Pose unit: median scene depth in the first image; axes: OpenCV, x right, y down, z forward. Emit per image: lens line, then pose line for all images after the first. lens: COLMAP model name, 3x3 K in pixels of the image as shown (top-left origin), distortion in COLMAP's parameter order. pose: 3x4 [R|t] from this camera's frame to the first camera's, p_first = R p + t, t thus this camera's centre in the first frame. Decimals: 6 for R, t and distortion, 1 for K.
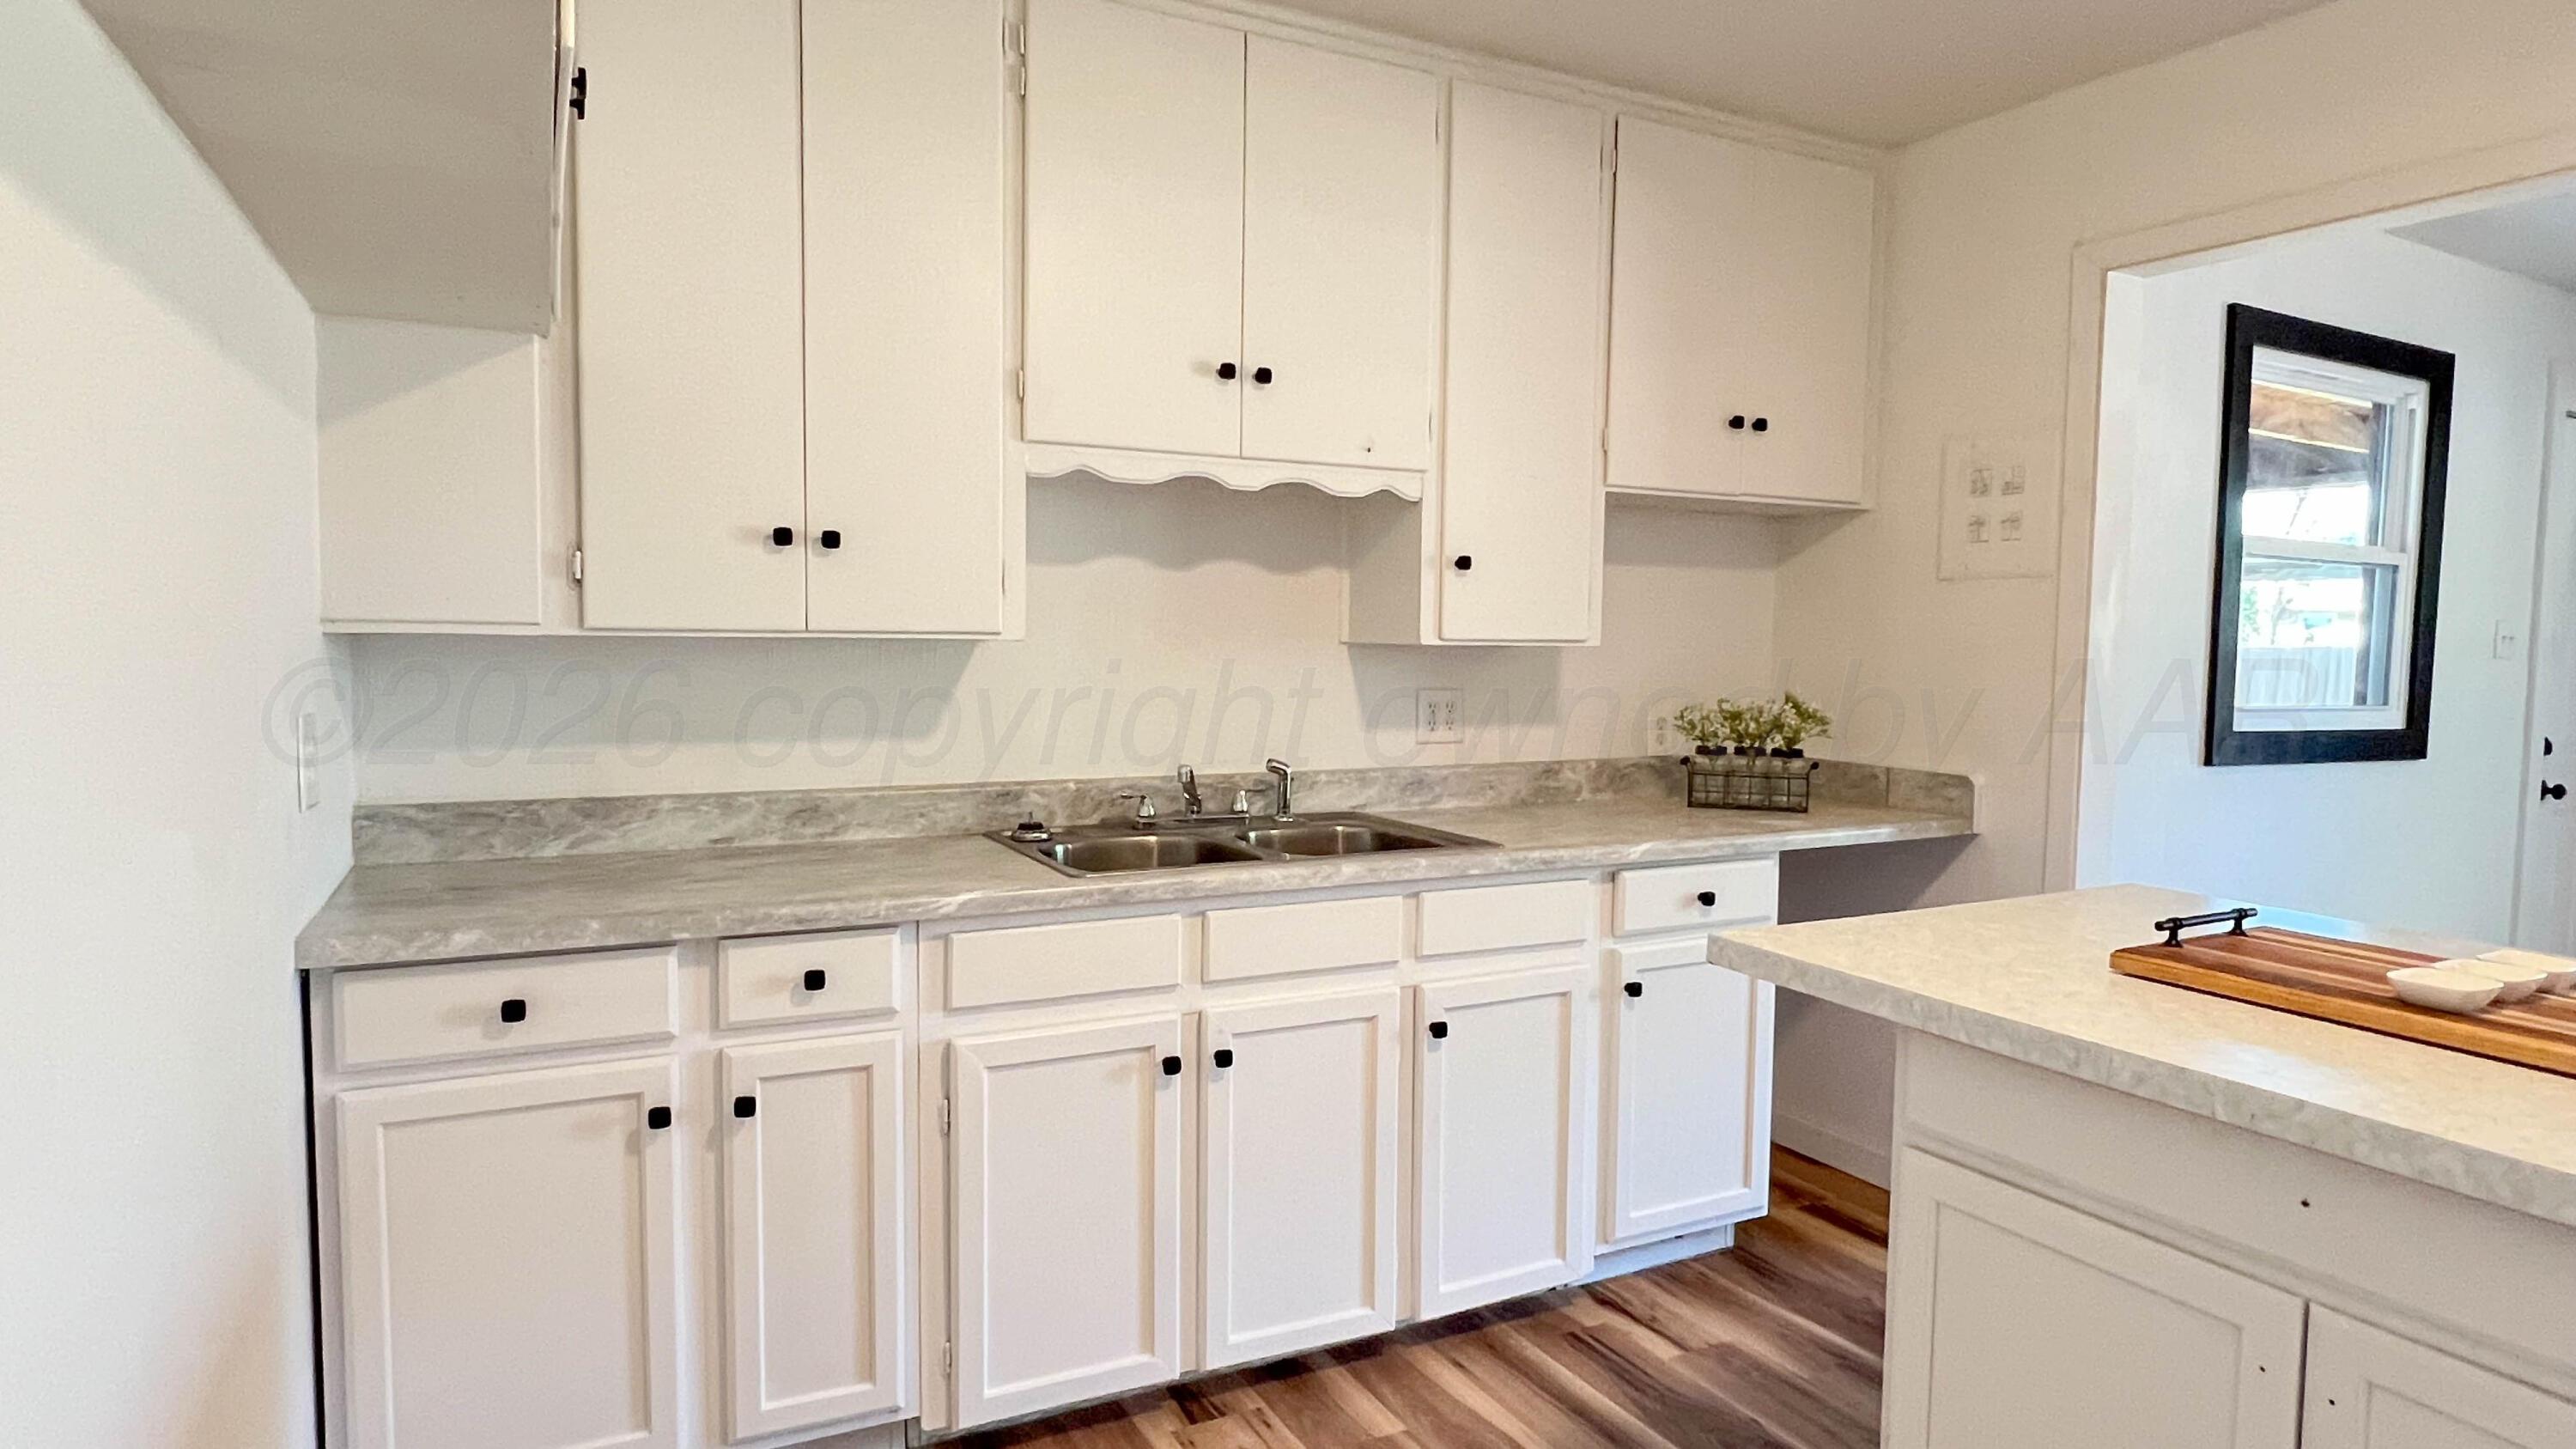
lens RADIAL K [[1425.0, 0, 1286.1], [0, 1425.0, 730.1], [0, 0, 1]] dist [-0.003199, -0.003119]
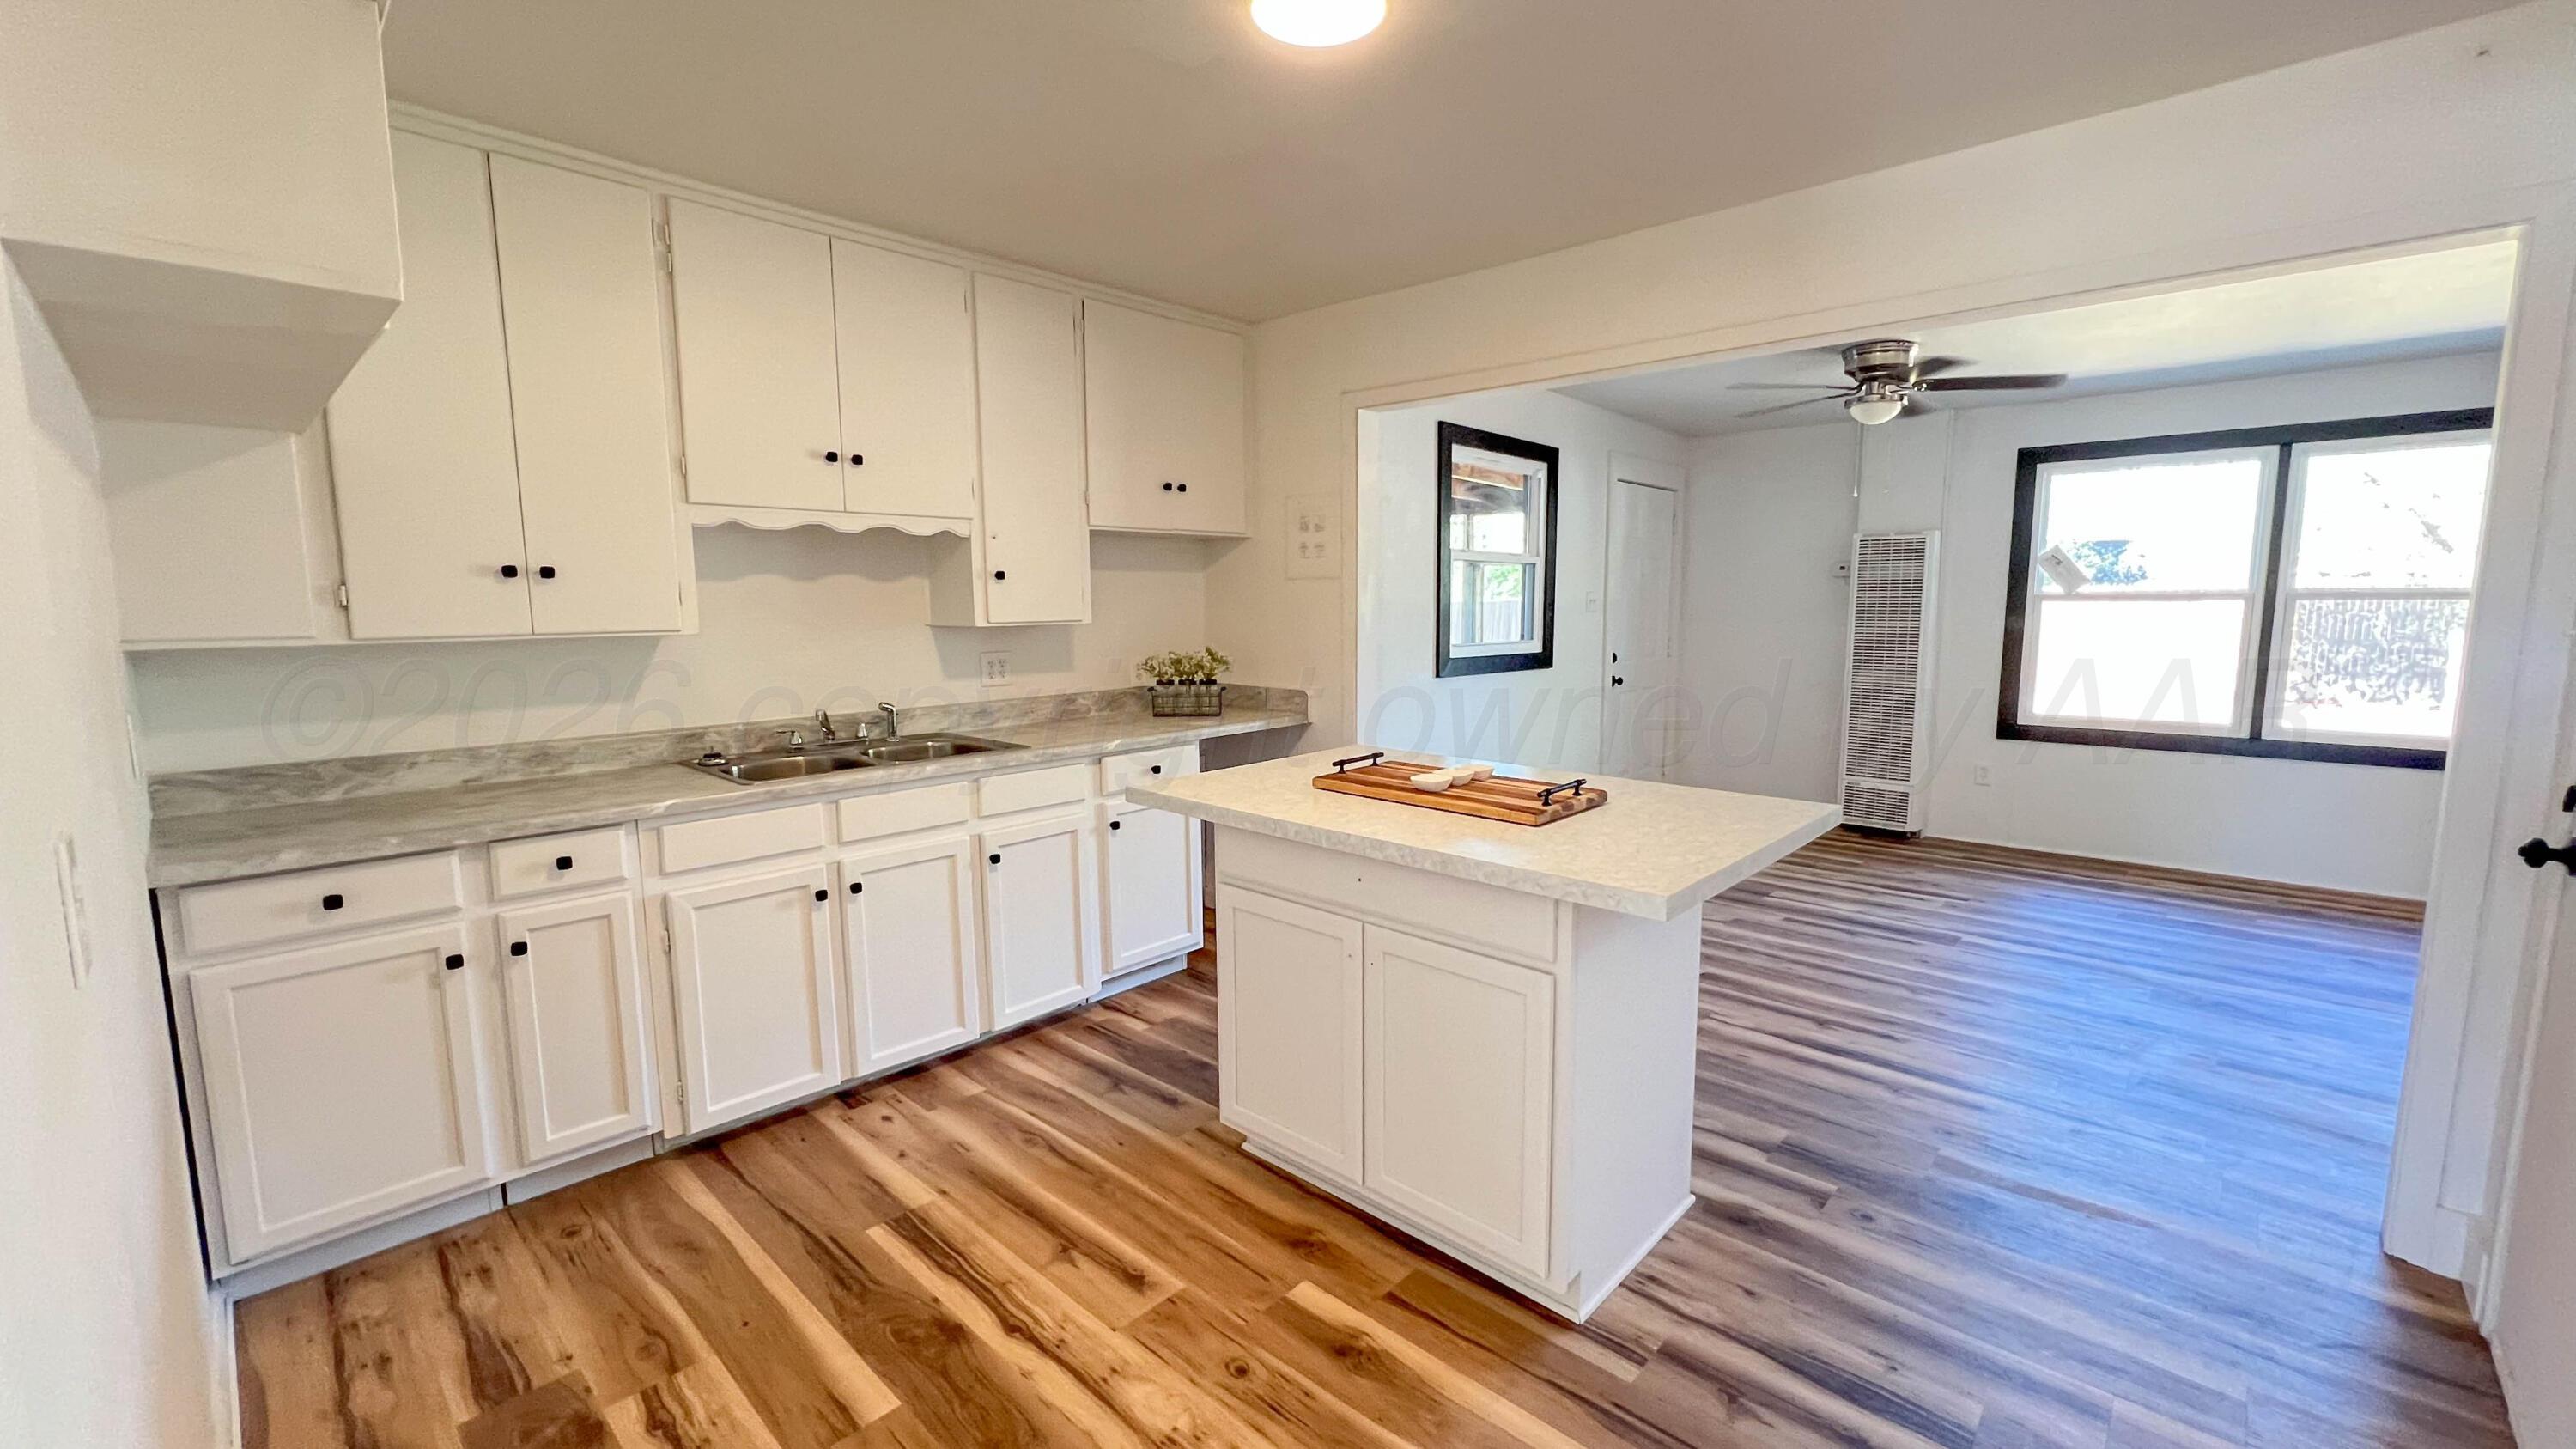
lens RADIAL K [[1030.6, 0, 1287.5], [0, 1030.6, 721.0], [0, 0, 1]] dist [-0.003229, 0.000923]
pose [[0.942241, -0.059371, 0.329631, 0.039062], [0.040855, 0.997188, 0.062826, -0.013172], [-0.332434, -0.045730, 0.942017, -0.237952]]
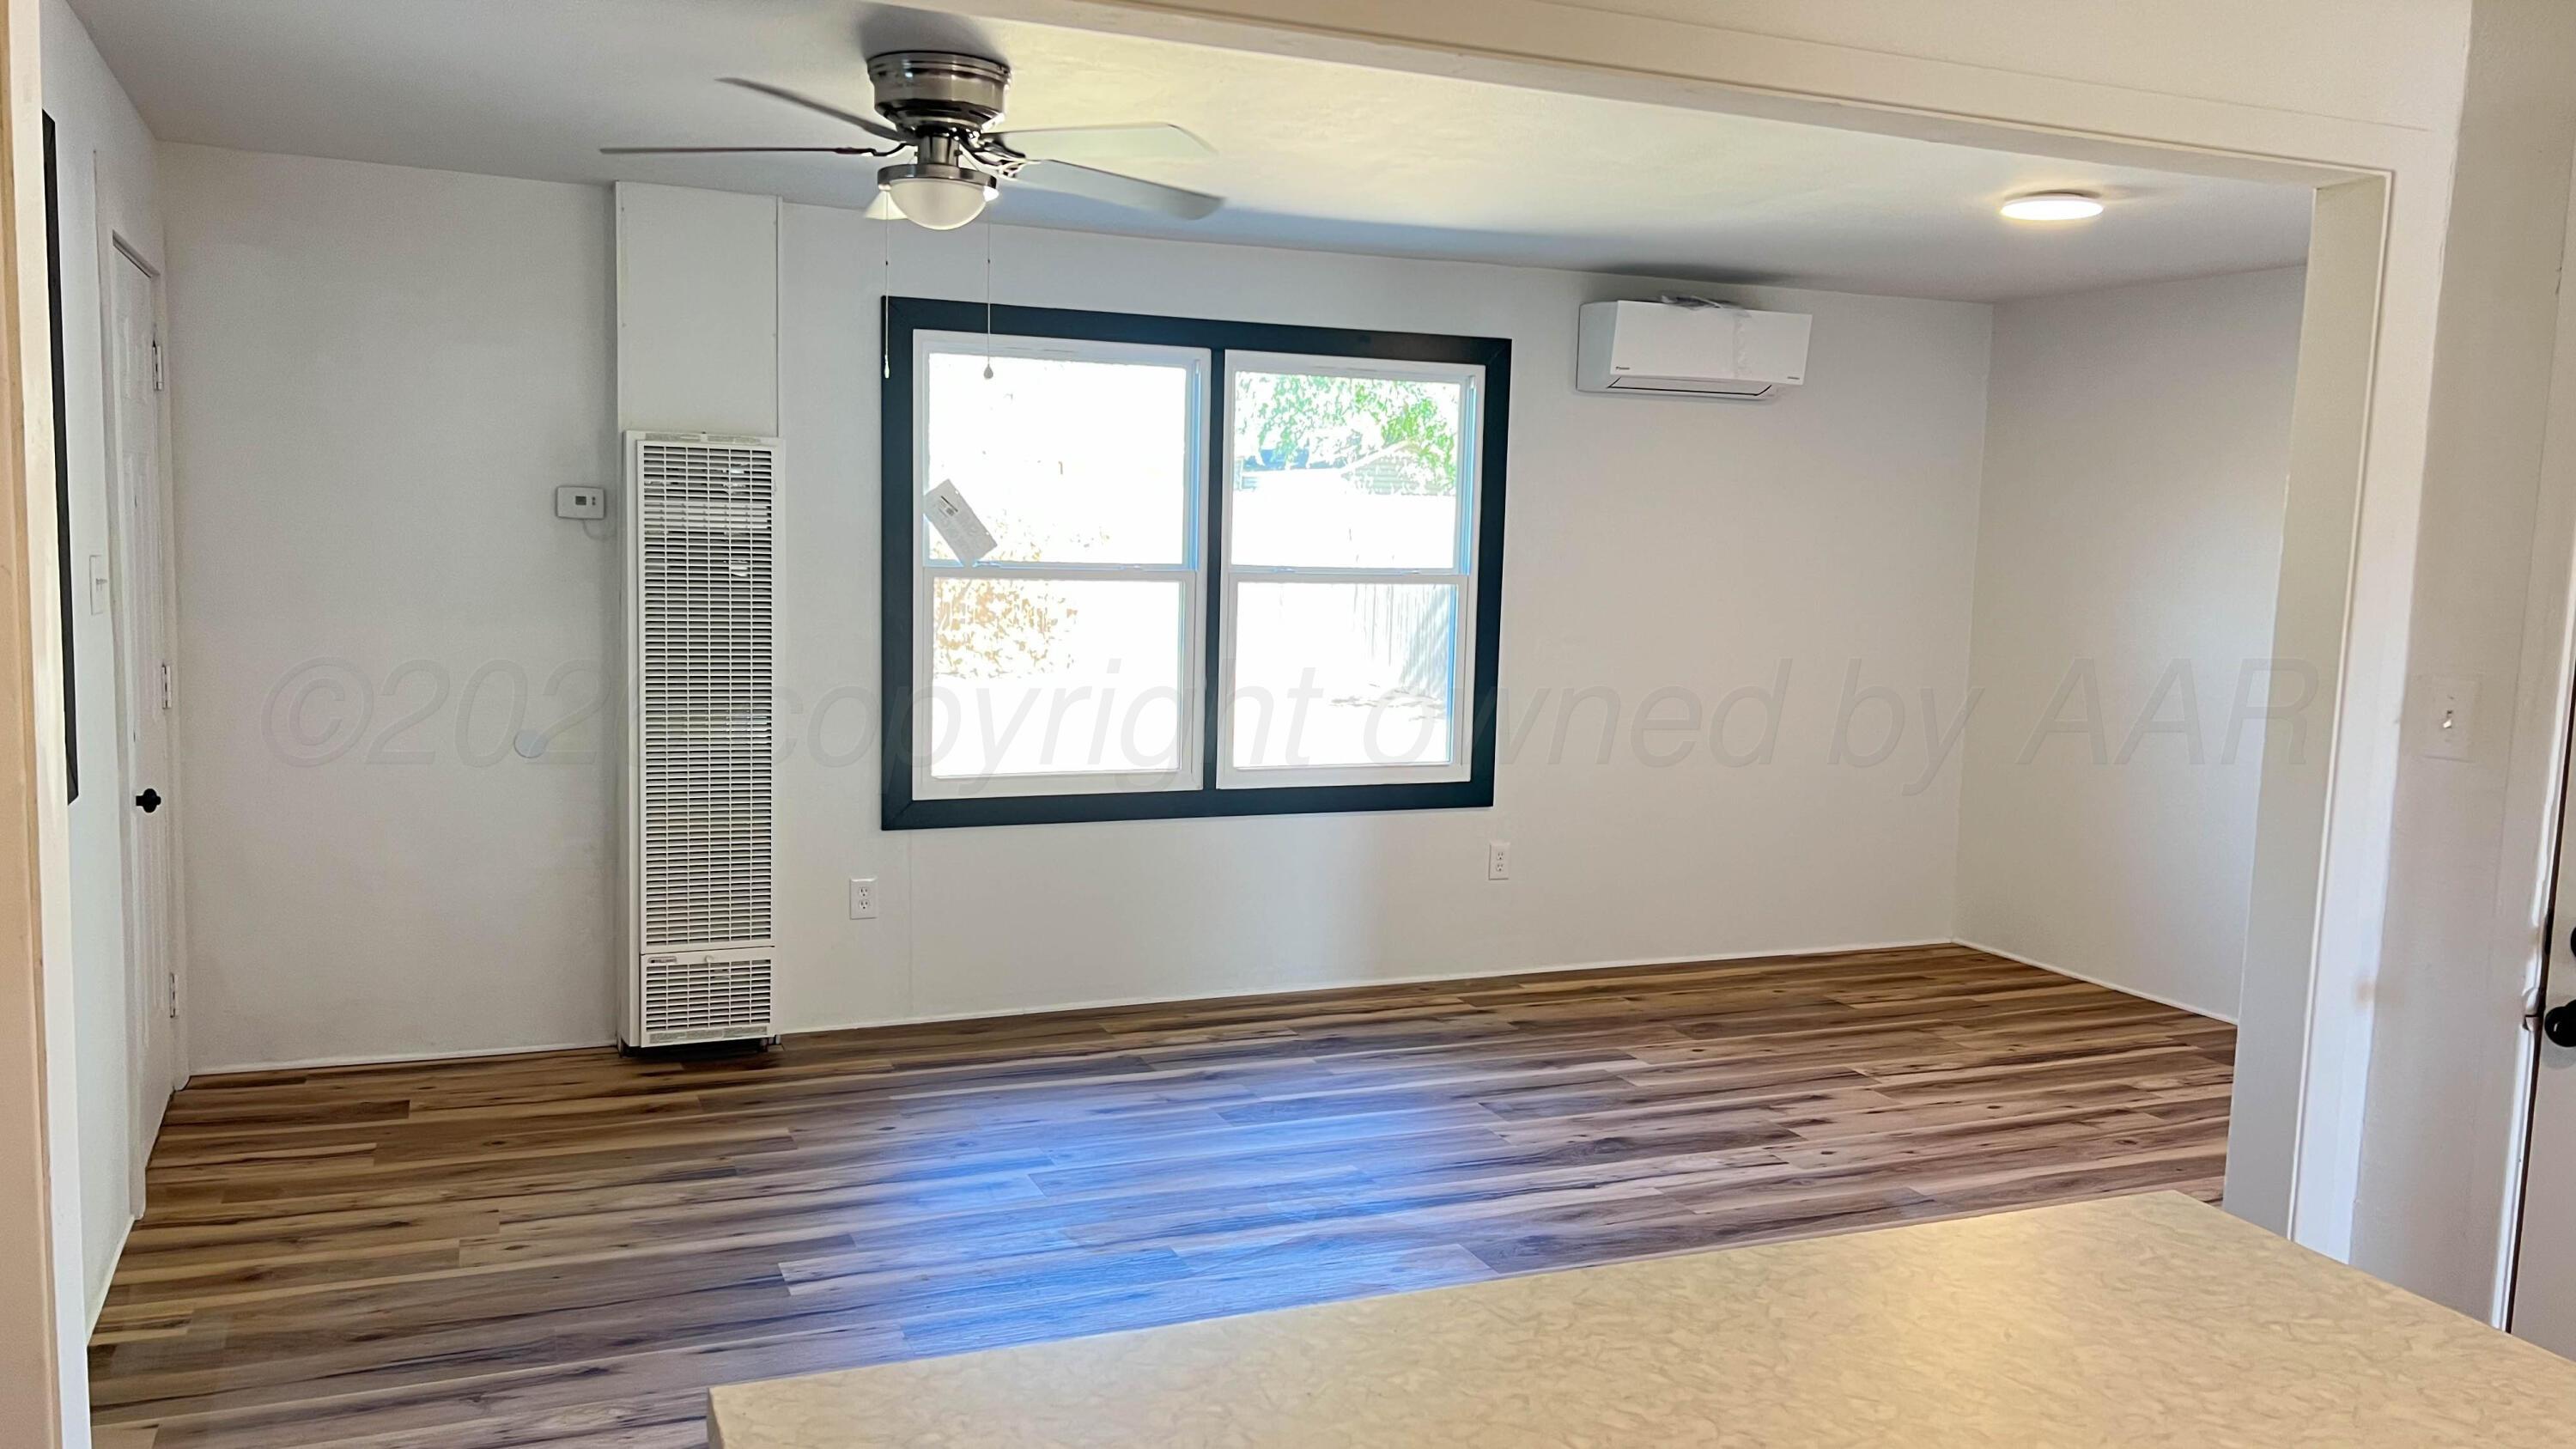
lens RADIAL K [[1925.3, 0, 1311.6], [0, 1925.3, 709.3], [0, 0, 1]] dist [0.006194, -0.005666]
pose [[0.066474, -0.109037, 0.991812, 0.039936], [0.035768, 0.993633, 0.106840, -0.129259], [-0.997147, 0.028373, 0.069951, 0.645333]]
